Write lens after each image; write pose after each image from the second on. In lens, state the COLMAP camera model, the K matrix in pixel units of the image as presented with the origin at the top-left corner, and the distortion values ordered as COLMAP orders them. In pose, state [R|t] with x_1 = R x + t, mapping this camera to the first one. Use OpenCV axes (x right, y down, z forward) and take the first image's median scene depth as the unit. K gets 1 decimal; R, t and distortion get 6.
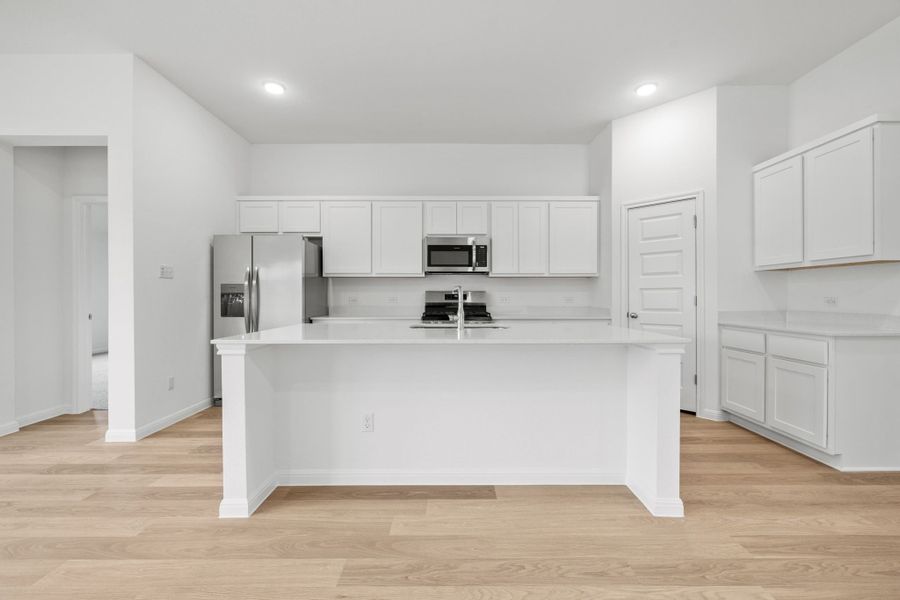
lens RADIAL K [[375.3, 0, 450.4], [0, 375.3, 297.9], [0, 0, 1]] dist [-0.000888, -0.000457]
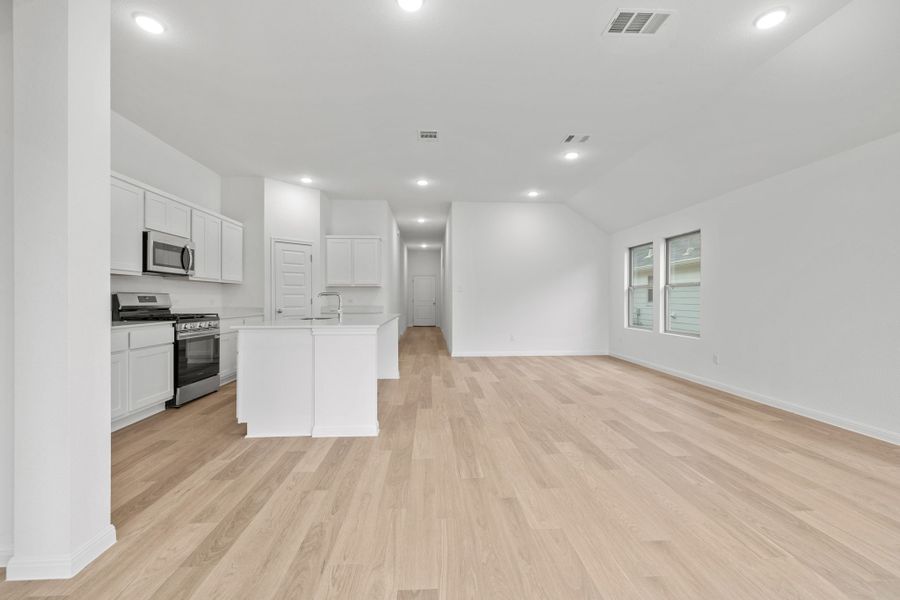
lens RADIAL K [[375.3, 0, 450.4], [0, 375.3, 297.9], [0, 0, 1]] dist [-0.000888, -0.000457]
pose [[-0.052768, 0.004006, 0.998599, -1.184506], [0.002831, 0.999989, -0.003862, 0.000311], [-0.998603, 0.002623, -0.052779, 0.405784]]
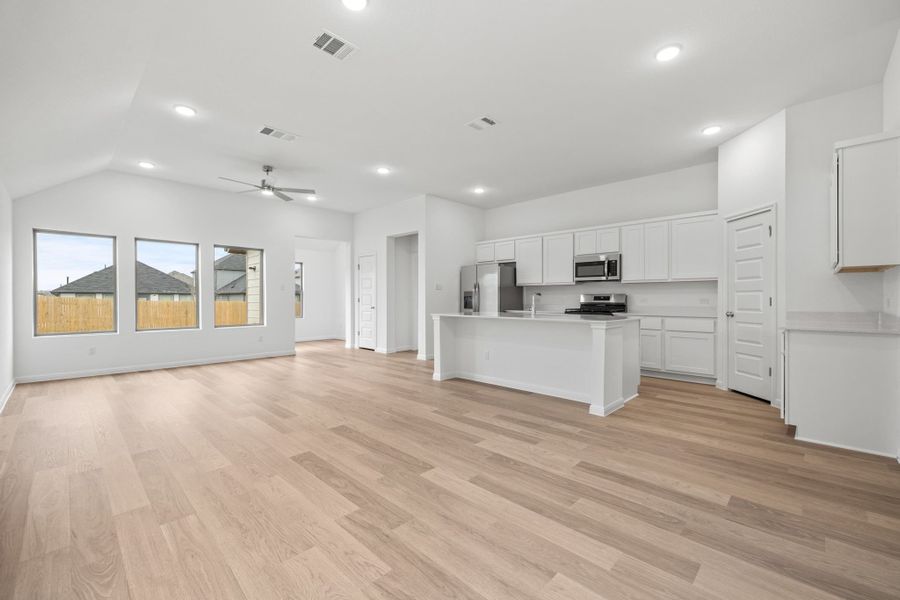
lens RADIAL K [[375.3, 0, 450.4], [0, 375.3, 297.9], [0, 0, 1]] dist [-0.000888, -0.000457]
pose [[0.715129, -0.000198, -0.698992, 0.730845], [-0.002017, 0.999995, -0.002347, 0.000995], [0.698989, 0.003089, 0.715125, -0.457263]]
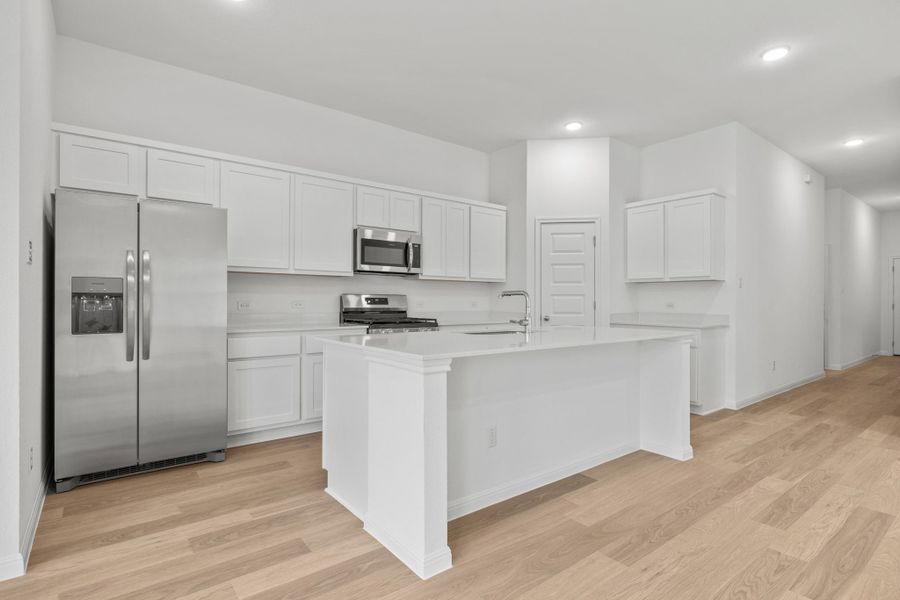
lens RADIAL K [[450.2, 0, 451.8], [0, 450.2, 300.7], [0, 0, 1]] dist [-0.004018, -0.000411]
pose [[0.790492, 0.005268, 0.612450, -0.609421], [-0.004043, 0.999986, -0.003383, -0.000495], [-0.612459, 0.000198, 0.790502, 0.112349]]
